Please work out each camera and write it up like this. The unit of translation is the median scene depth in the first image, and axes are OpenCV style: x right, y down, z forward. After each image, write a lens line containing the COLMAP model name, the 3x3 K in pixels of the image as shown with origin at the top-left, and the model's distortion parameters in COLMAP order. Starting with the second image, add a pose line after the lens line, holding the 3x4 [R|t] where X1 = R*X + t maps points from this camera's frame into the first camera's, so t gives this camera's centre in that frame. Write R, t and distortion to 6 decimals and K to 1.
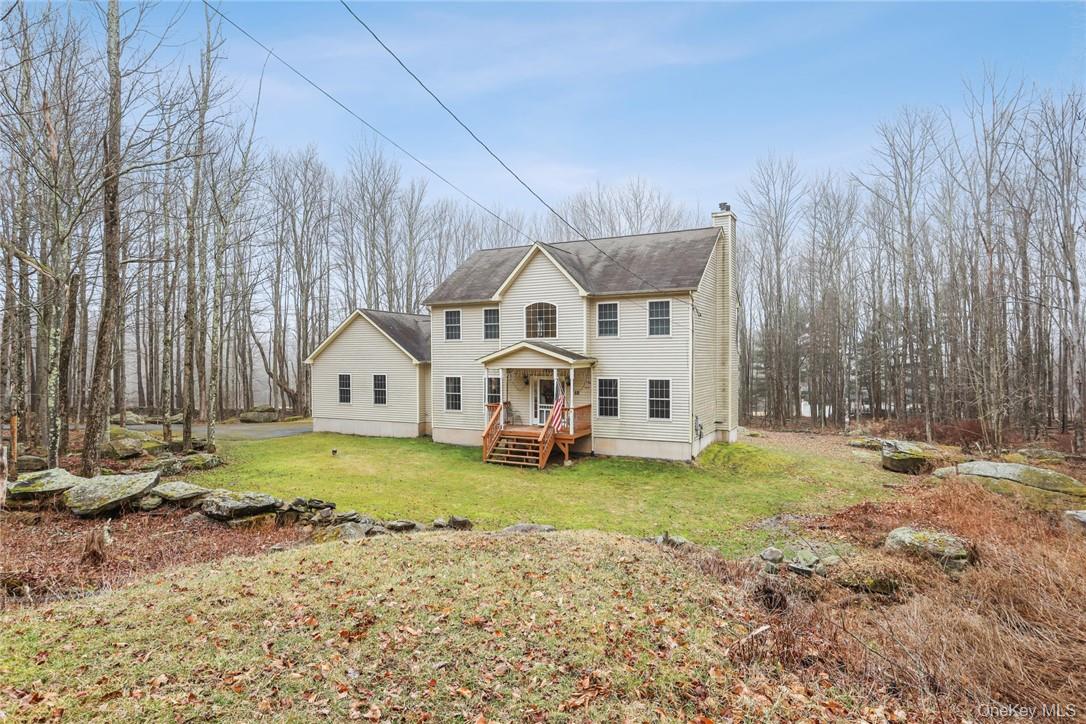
lens RADIAL K [[662.4, 0, 543.0], [0, 662.4, 362.0], [0, 0, 1]] dist [0.001216, 0.000263]
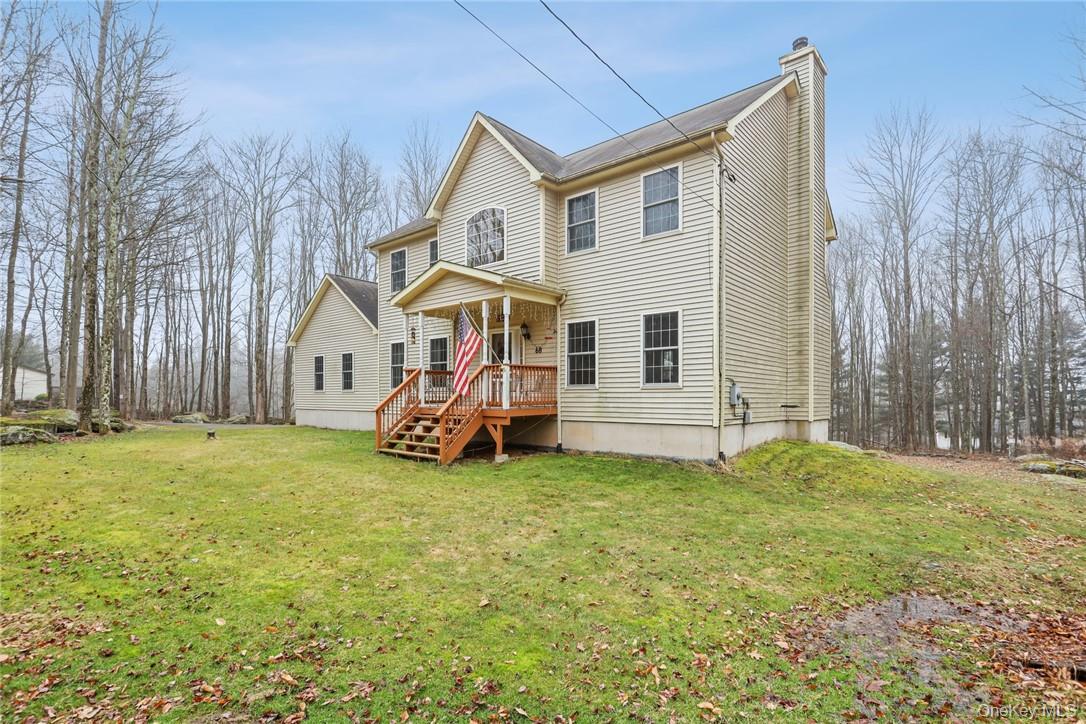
lens RADIAL K [[543.6, 0, 543.9], [0, 543.6, 396.1], [0, 0, 1]] dist [-0.002372, -0.000057]
pose [[0.969280, 0.007557, -0.245845, 0.180861], [-0.013195, 0.999686, -0.021292, 0.100086], [0.245607, 0.023882, 0.969075, 0.504296]]
